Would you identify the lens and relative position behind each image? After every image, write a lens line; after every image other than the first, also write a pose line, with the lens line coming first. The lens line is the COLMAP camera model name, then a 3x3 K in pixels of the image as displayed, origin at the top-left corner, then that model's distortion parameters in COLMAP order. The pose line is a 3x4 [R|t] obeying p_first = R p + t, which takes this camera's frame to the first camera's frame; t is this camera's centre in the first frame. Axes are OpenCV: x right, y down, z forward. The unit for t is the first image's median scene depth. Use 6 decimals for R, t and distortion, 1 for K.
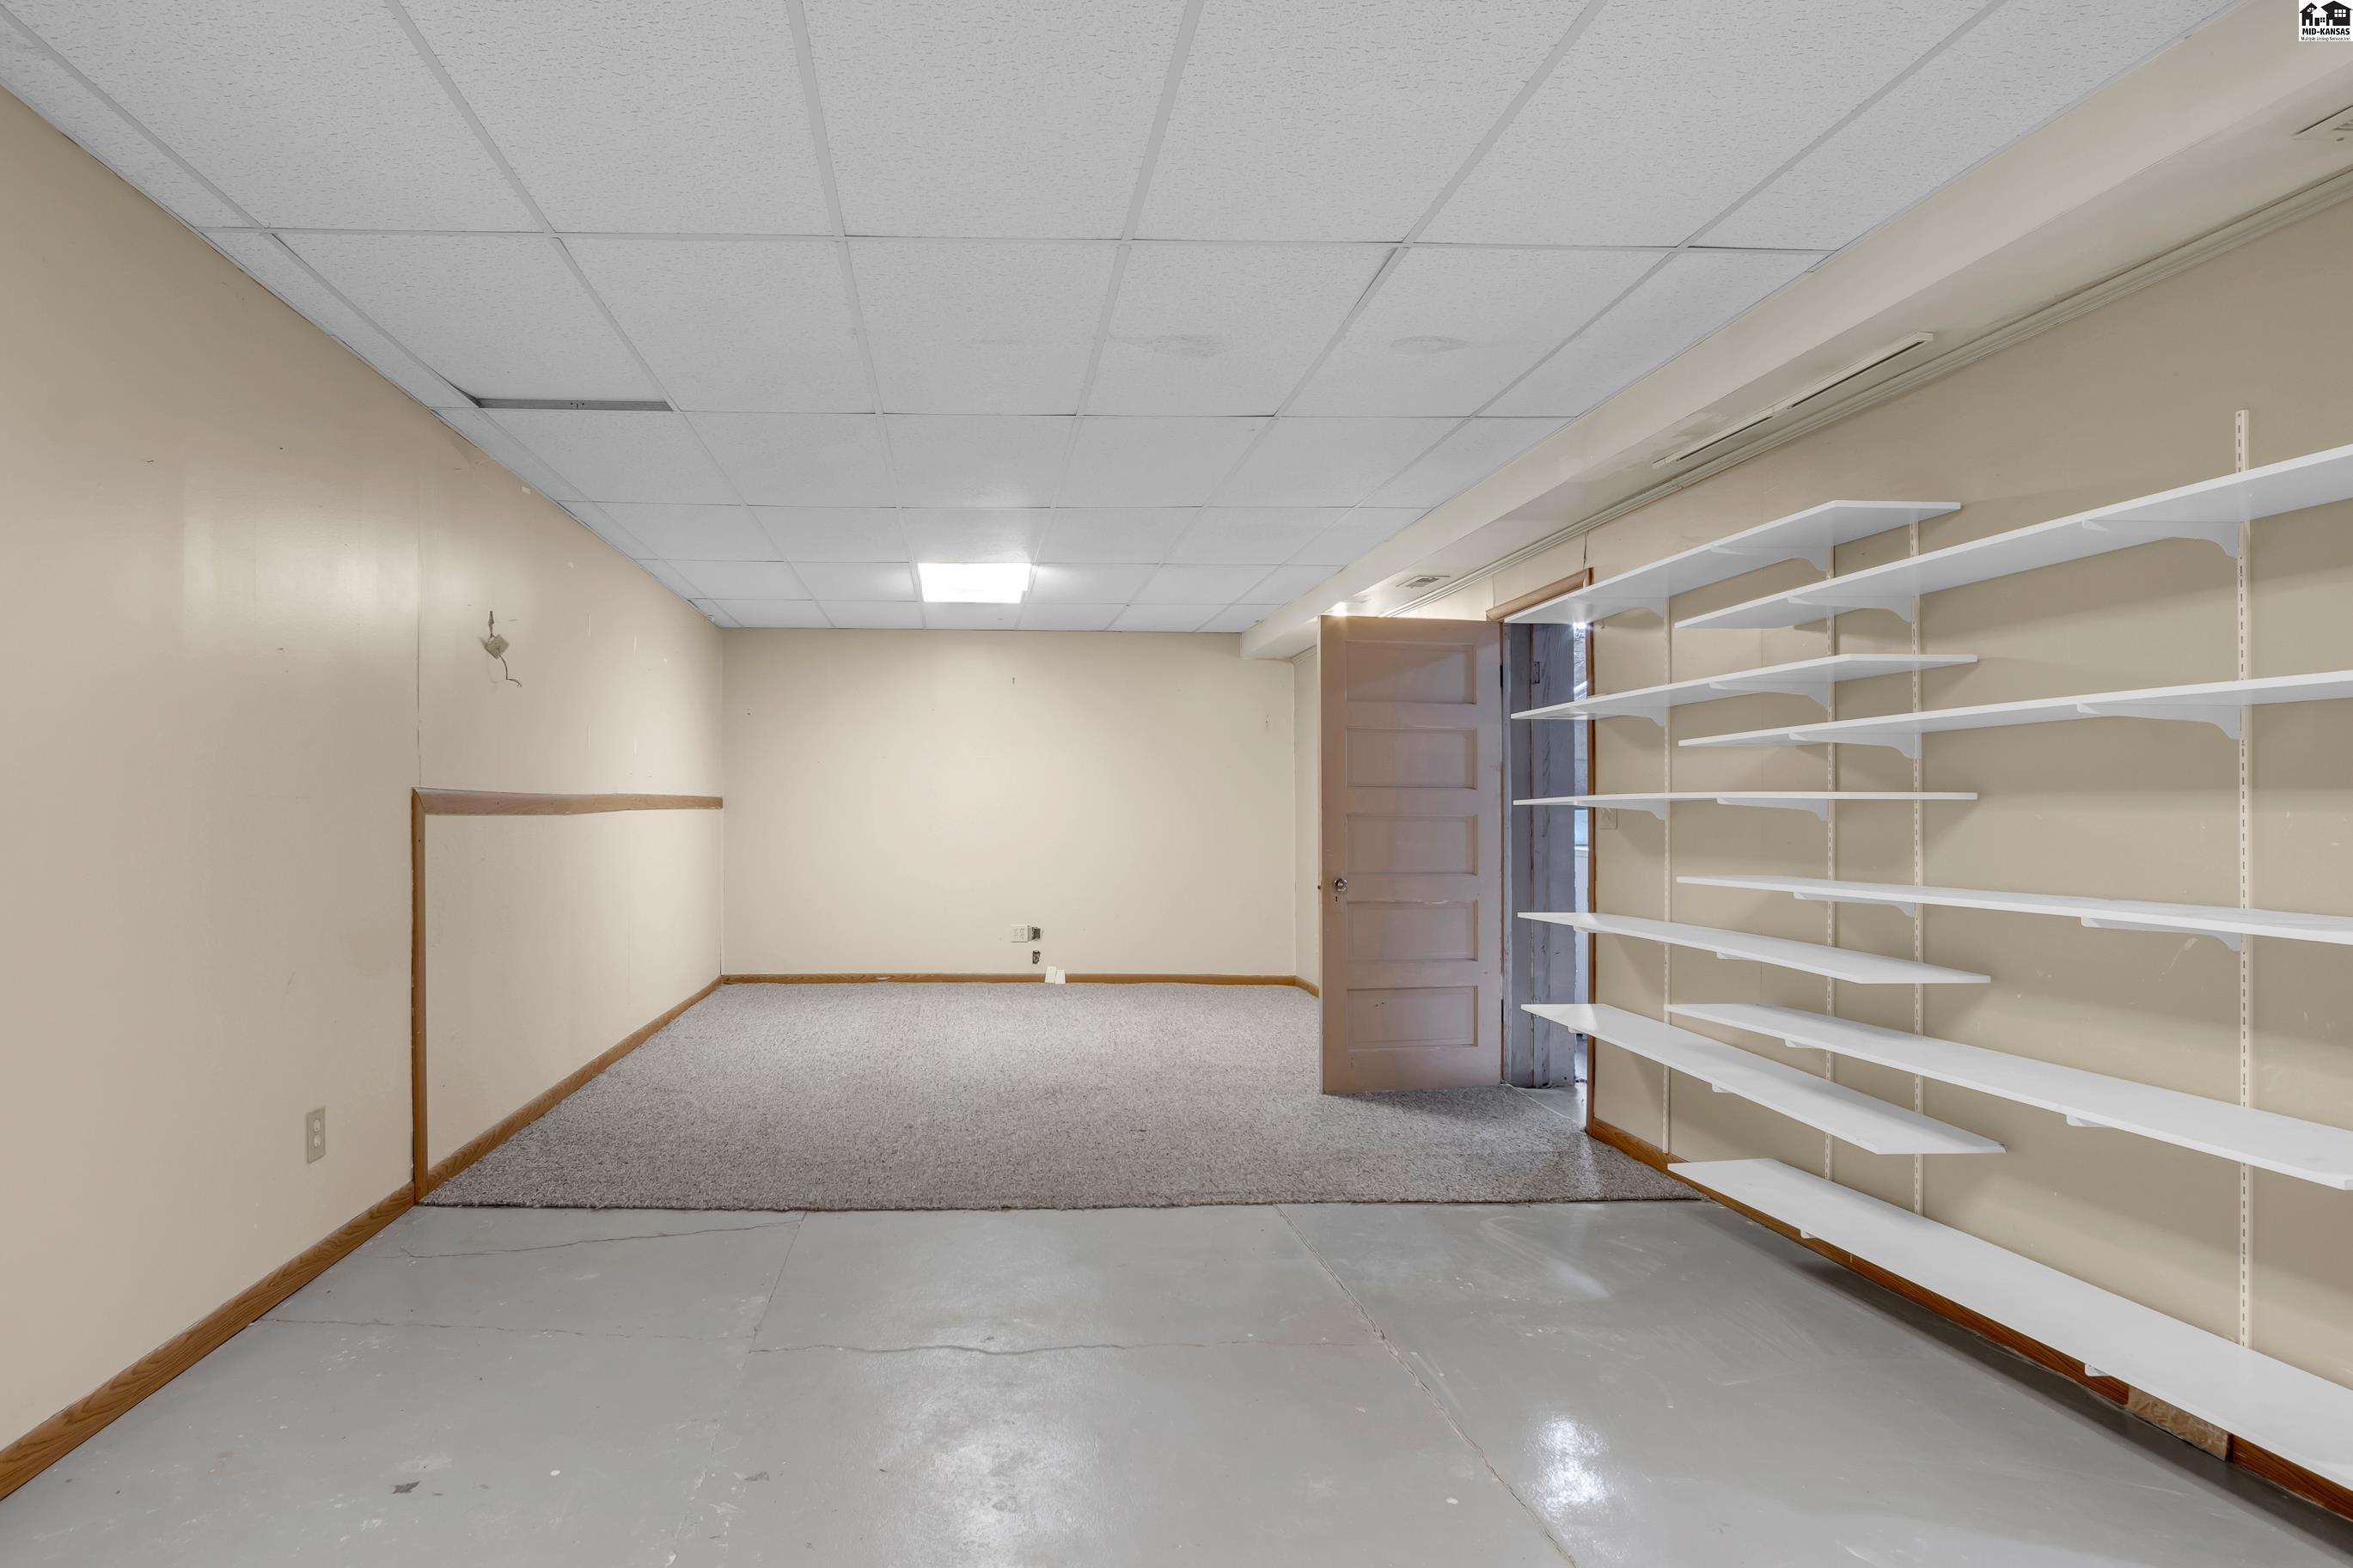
lens RADIAL K [[1310.6, 0, 1024.3], [0, 1310.6, 808.2], [0, 0, 1]] dist [-0.017263, 0.001310]
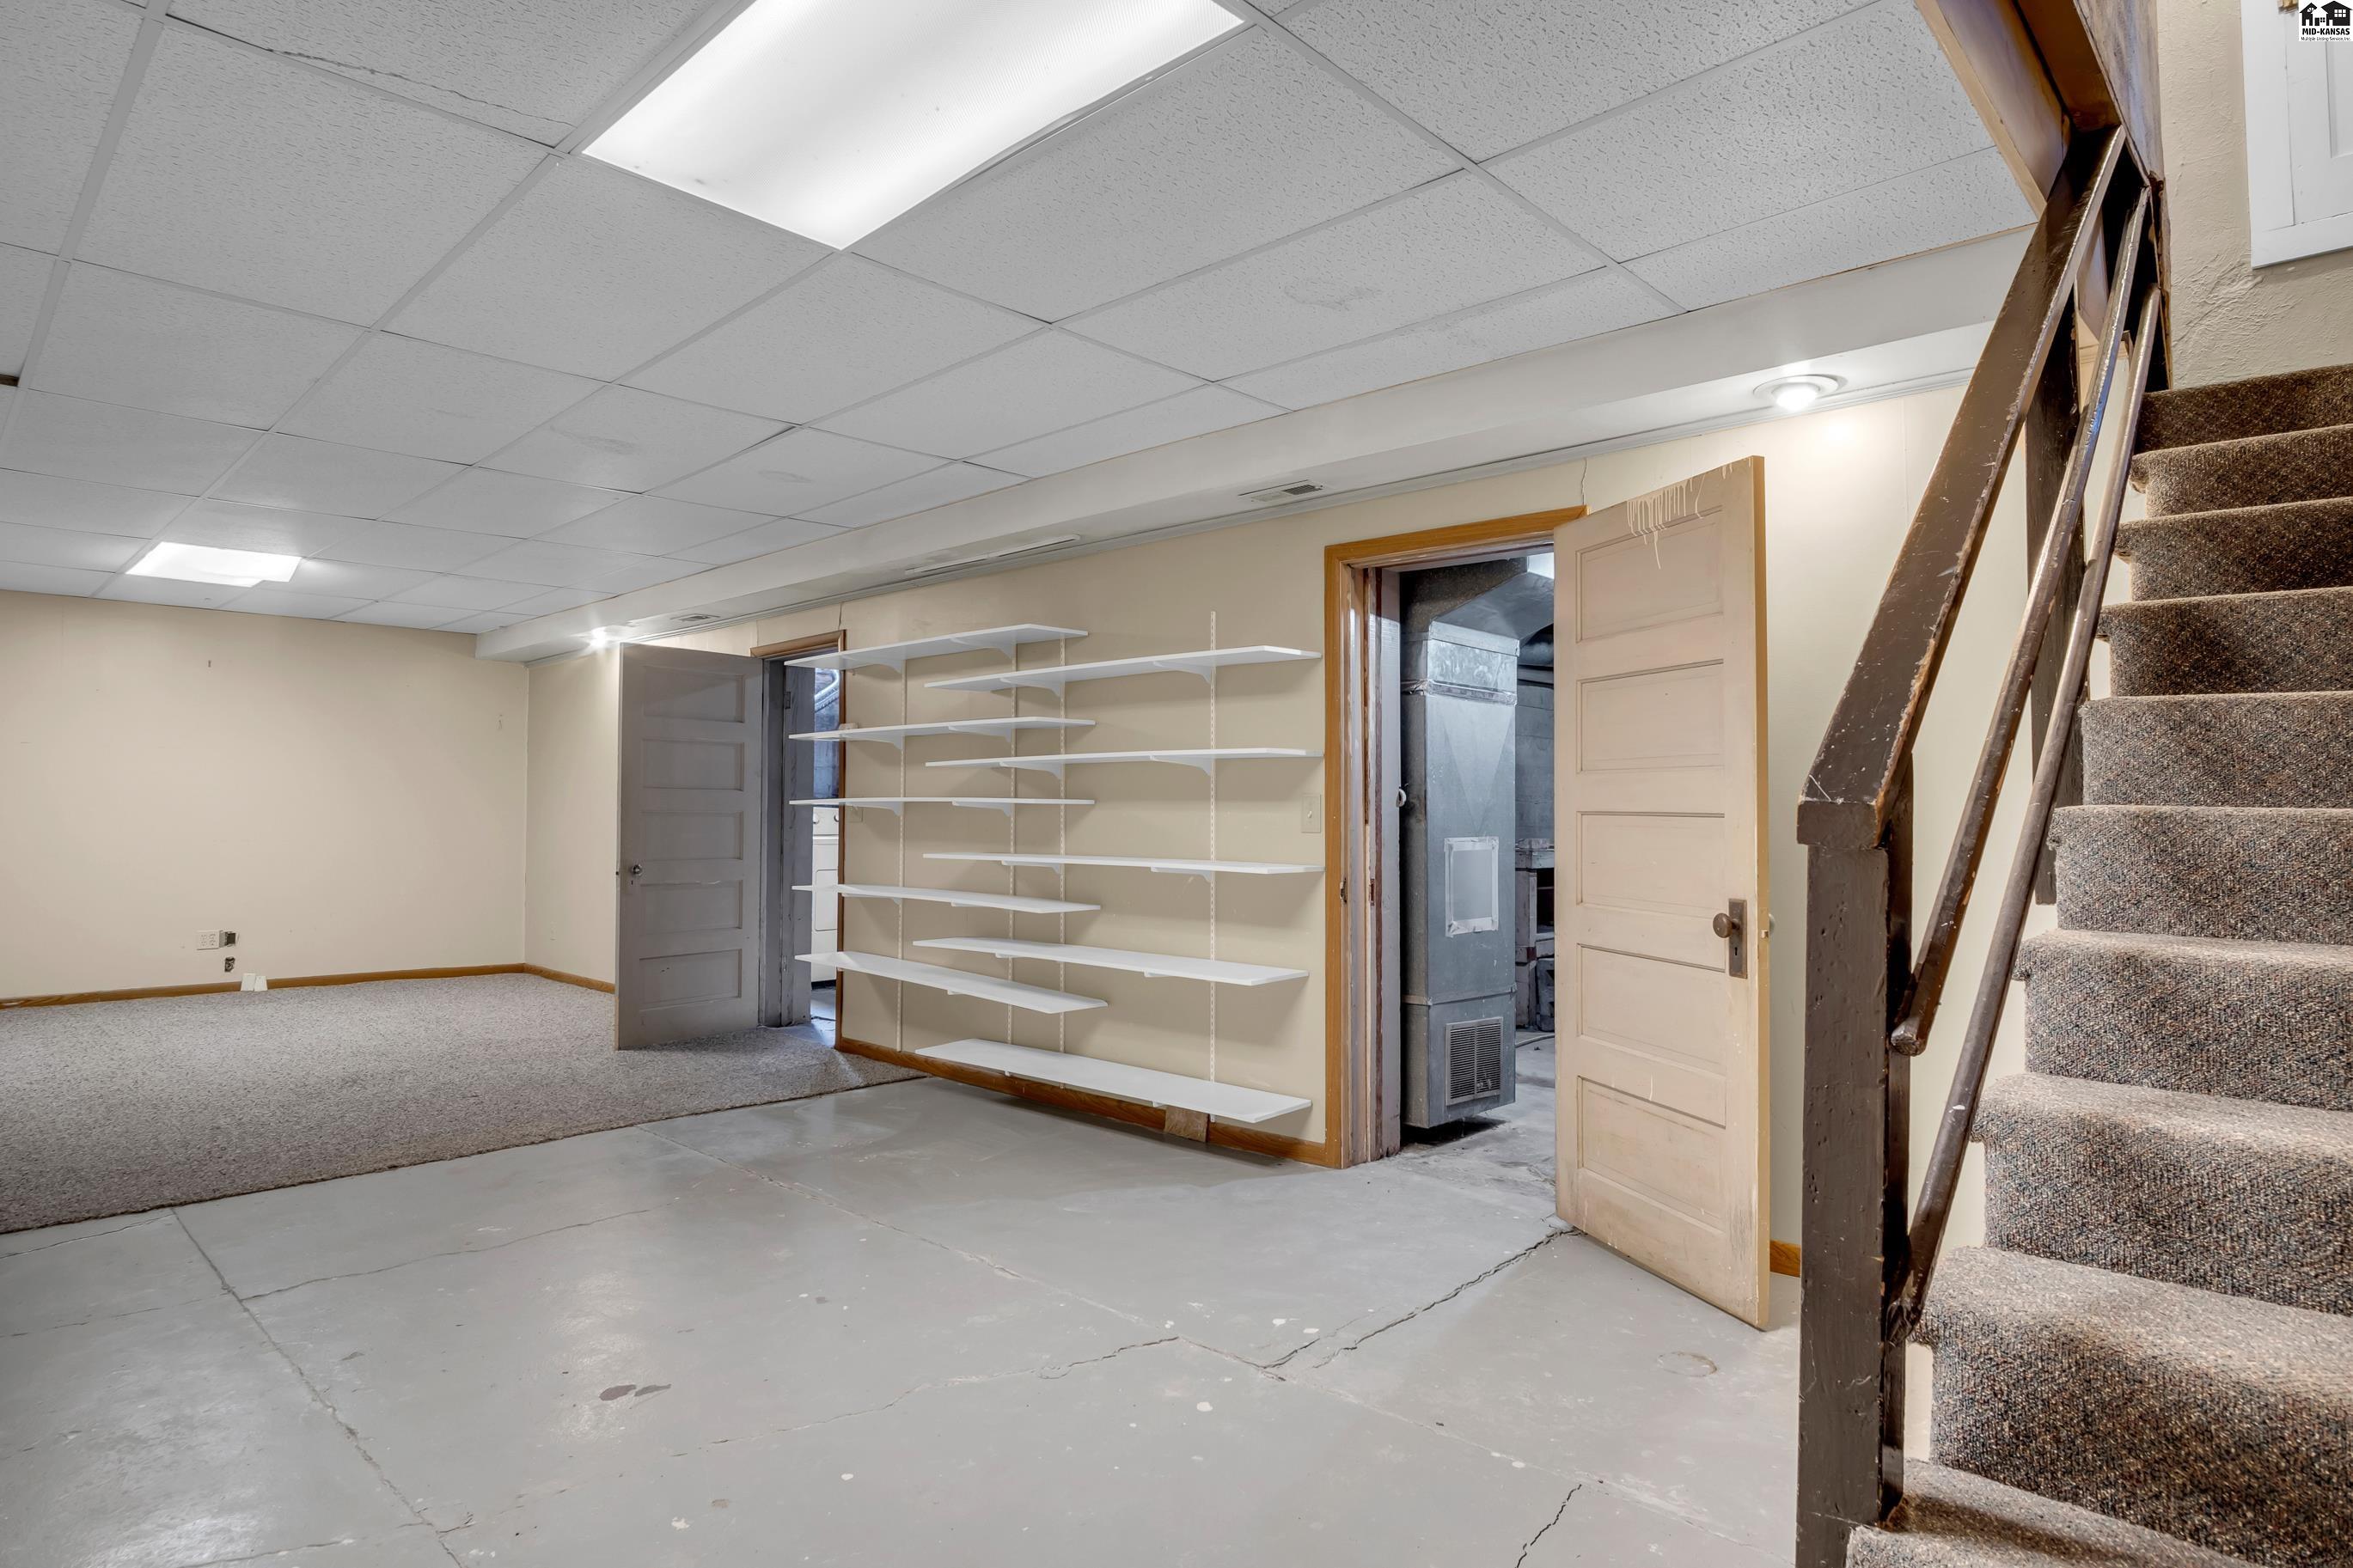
lens RADIAL K [[1283.9, 0, 1176.5], [0, 1283.9, 784.0], [0, 0, 1]] dist [0.001372, 0.000494]
pose [[0.722679, 0.015567, 0.691009, -0.246816], [-0.005921, 0.999849, -0.016332, -0.004308], [-0.691159, 0.007711, 0.722662, -0.208909]]
